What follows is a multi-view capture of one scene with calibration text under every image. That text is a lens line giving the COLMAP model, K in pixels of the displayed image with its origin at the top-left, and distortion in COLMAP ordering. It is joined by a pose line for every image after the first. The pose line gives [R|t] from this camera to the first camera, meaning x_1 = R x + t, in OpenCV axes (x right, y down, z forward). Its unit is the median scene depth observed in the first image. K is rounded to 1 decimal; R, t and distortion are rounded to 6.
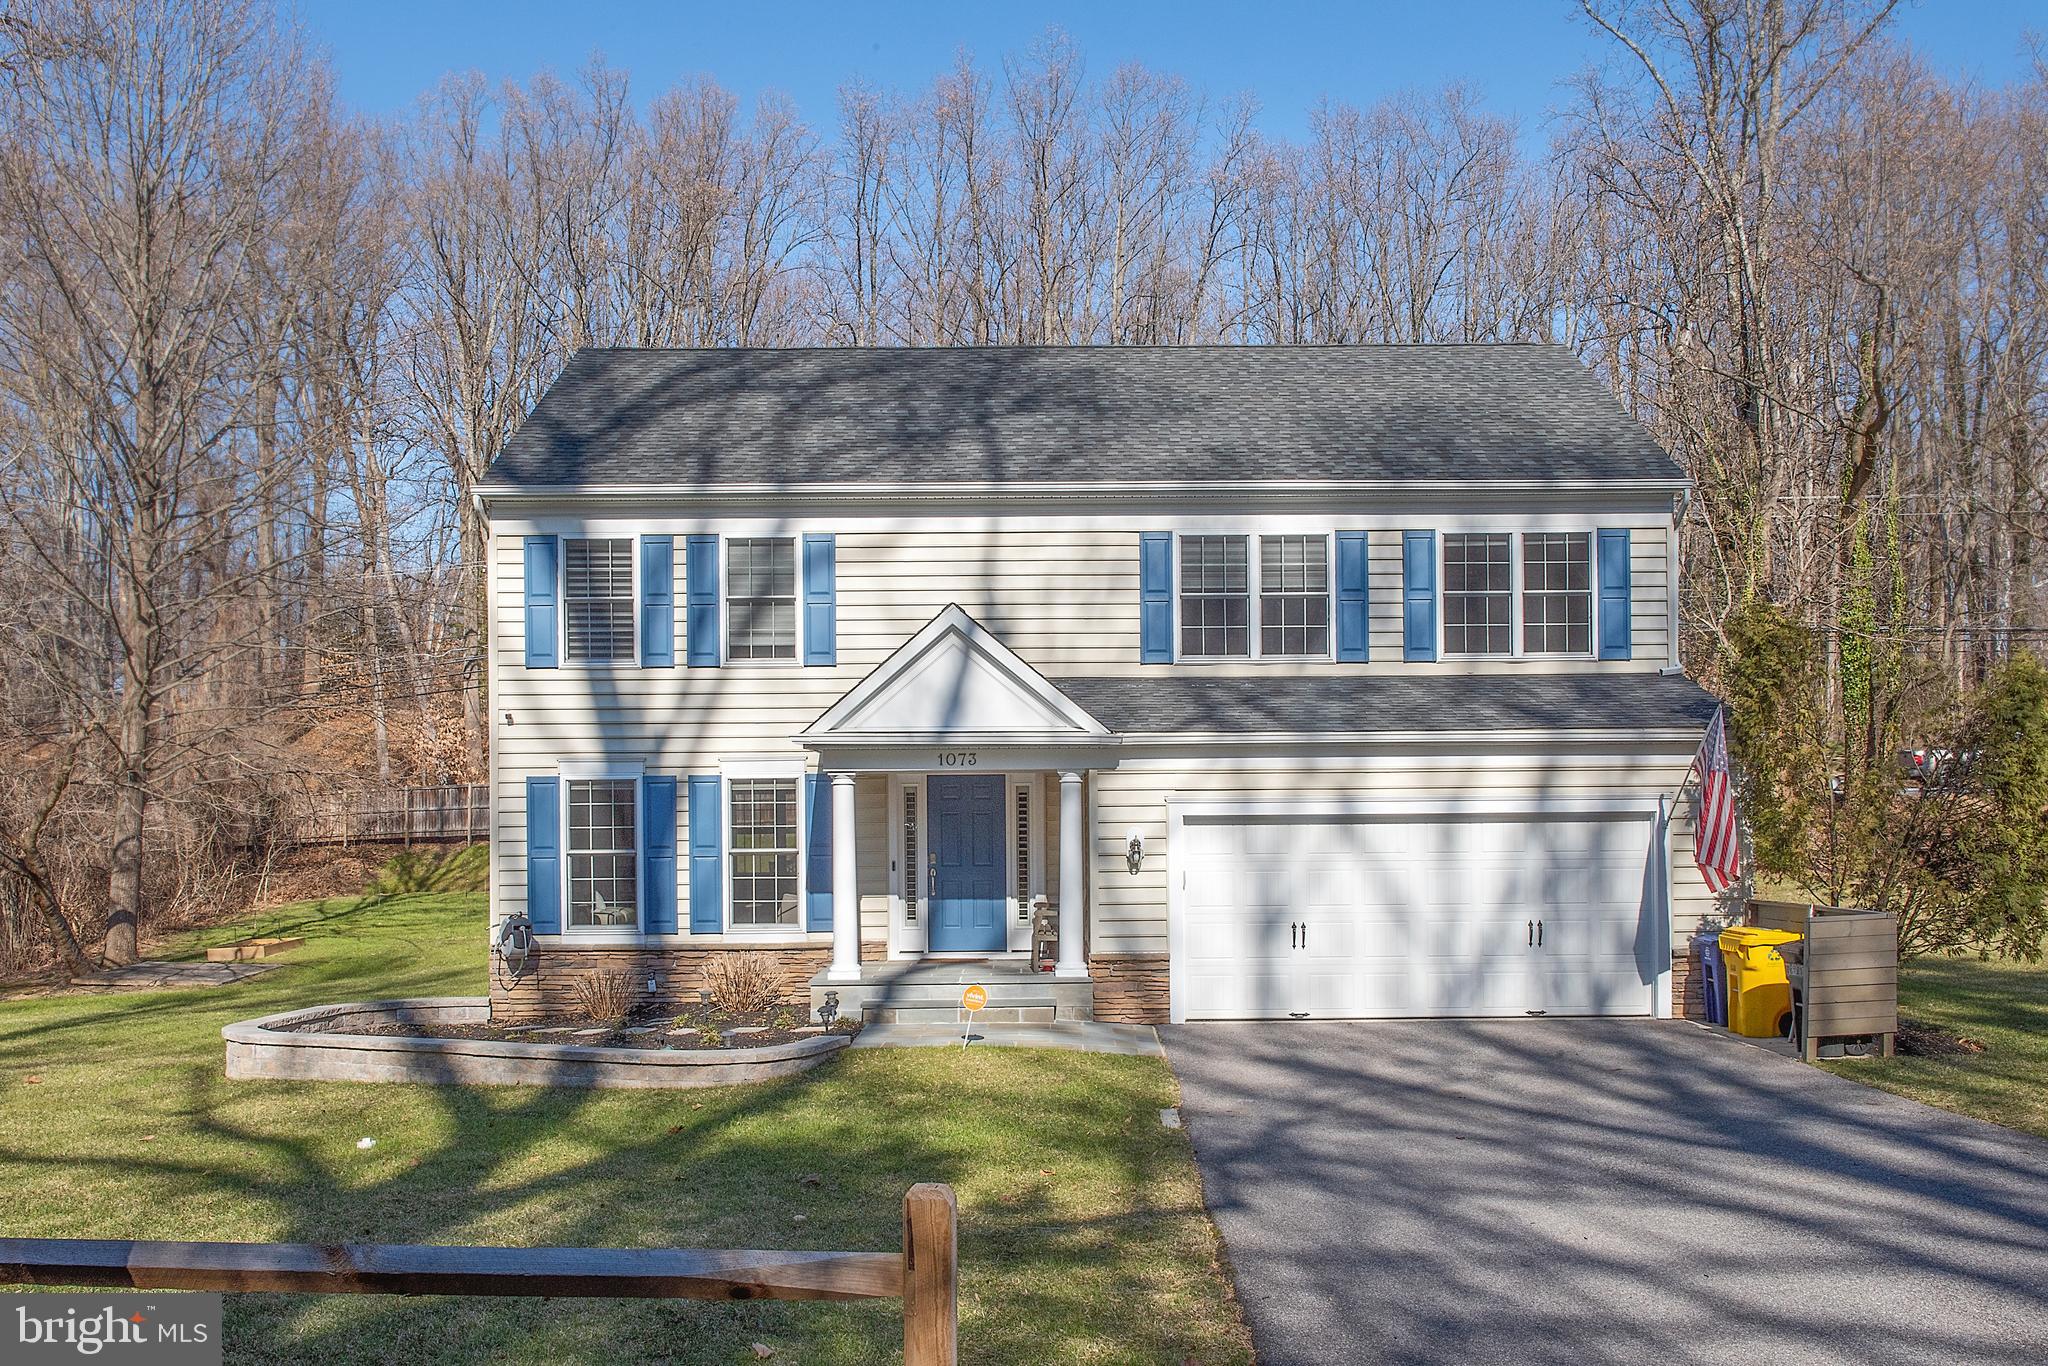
lens RADIAL K [[1768.7, 0, 1023.2], [0, 1768.7, 686.5], [0, 0, 1]] dist [-0.015130, 0.002182]
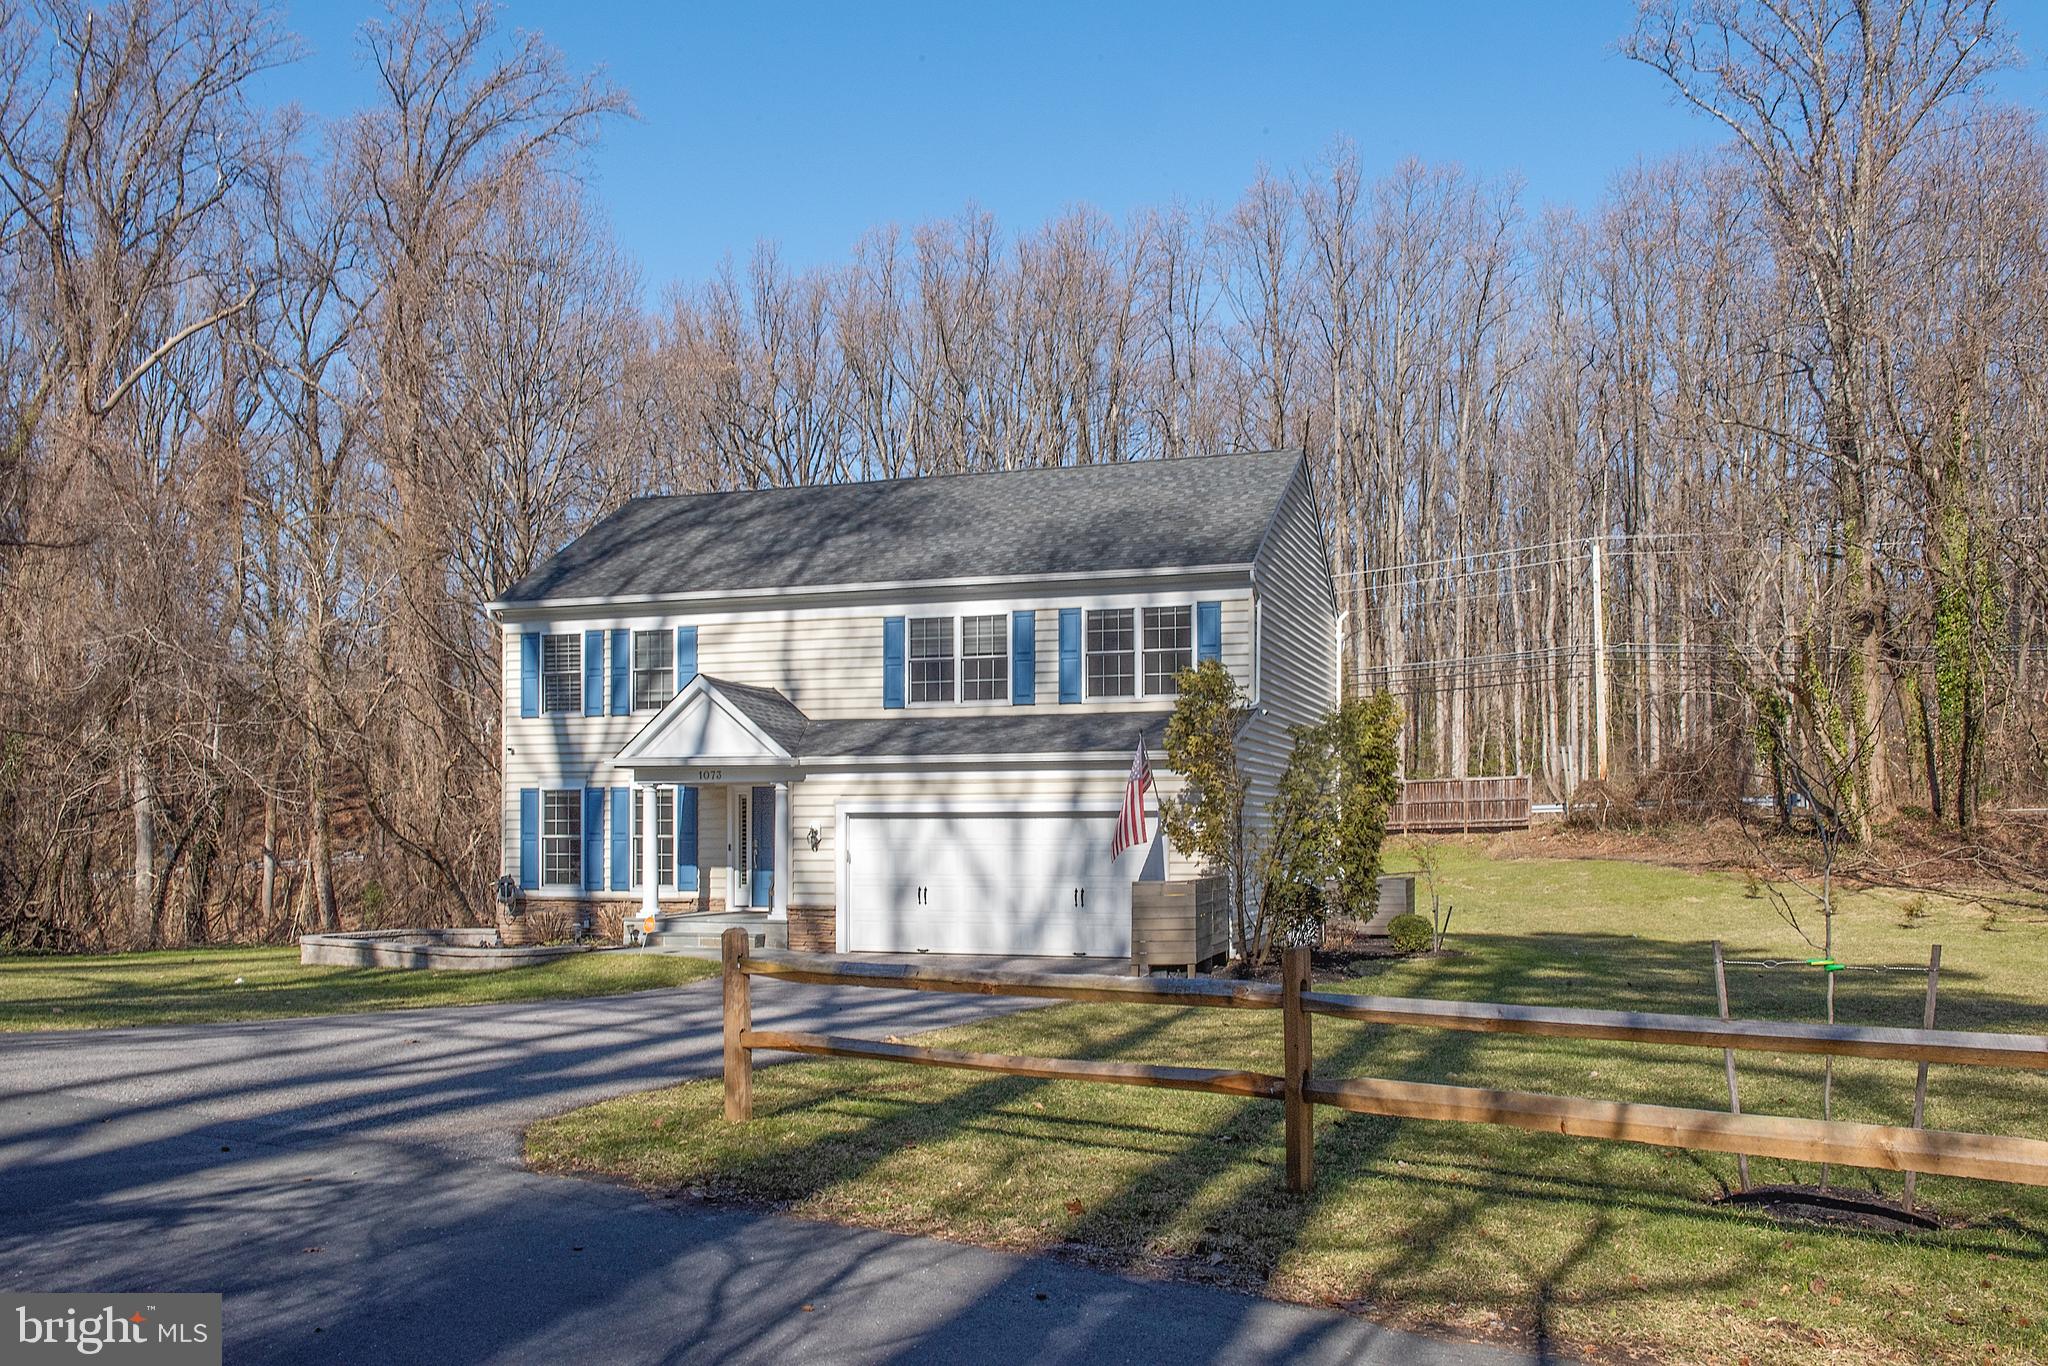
lens RADIAL K [[1666.0, 0, 1025.4], [0, 1666.0, 682.5], [0, 0, 1]] dist [0.012438, 0.002265]
pose [[0.940306, -0.022461, -0.339587, 0.638805], [0.015286, 0.999600, -0.023790, -0.000286], [0.339985, 0.017179, 0.940274, -0.235041]]
